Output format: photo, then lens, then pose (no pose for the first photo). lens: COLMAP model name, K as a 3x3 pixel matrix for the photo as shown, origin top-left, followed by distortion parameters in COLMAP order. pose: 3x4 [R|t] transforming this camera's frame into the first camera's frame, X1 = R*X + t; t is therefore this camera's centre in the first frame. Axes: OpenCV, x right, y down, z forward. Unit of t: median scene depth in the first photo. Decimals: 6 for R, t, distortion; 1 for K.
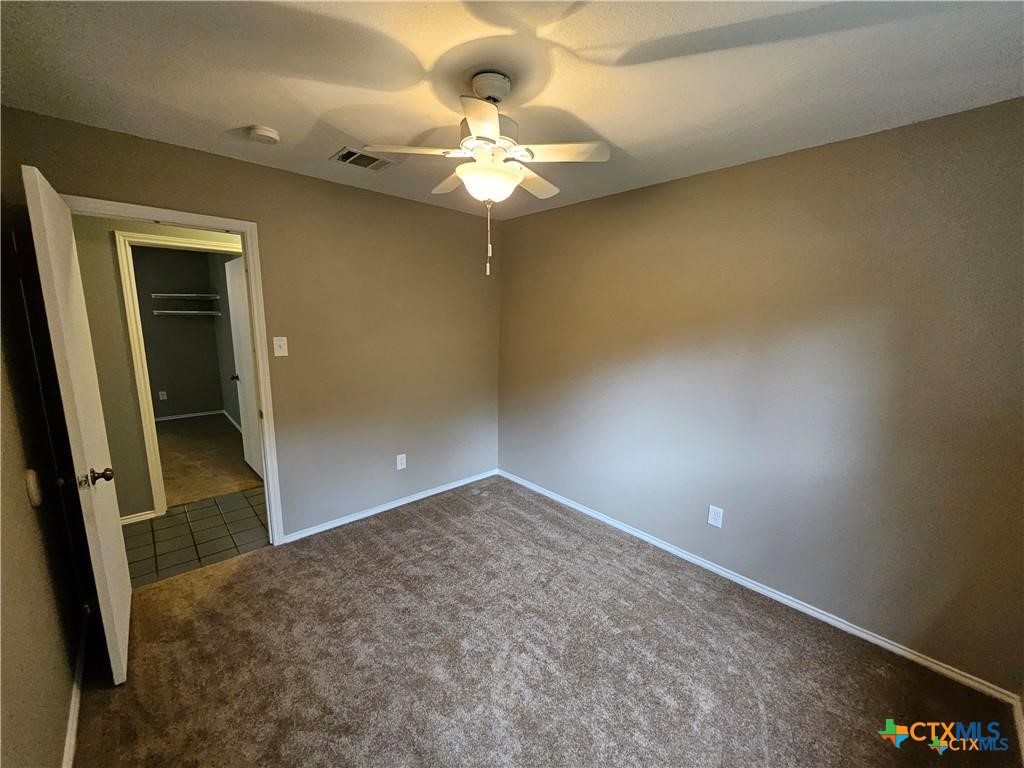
lens RADIAL K [[402.9, 0, 510.8], [0, 402.9, 389.2], [0, 0, 1]] dist [-0.001490, -0.000421]
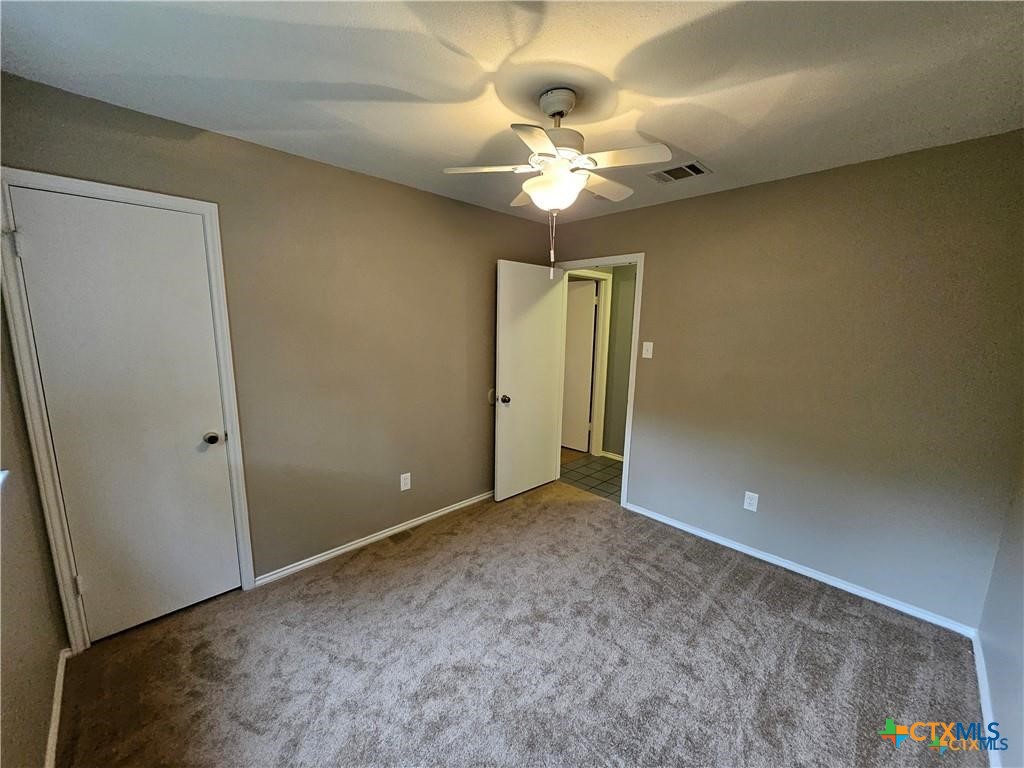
lens RADIAL K [[402.9, 0, 510.8], [0, 402.9, 389.2], [0, 0, 1]] dist [-0.001490, -0.000421]
pose [[0.026749, 0.147022, -0.988772, 0.714484], [-0.194126, 0.971059, 0.139136, -0.089710], [0.980612, 0.188225, 0.054516, 0.618492]]
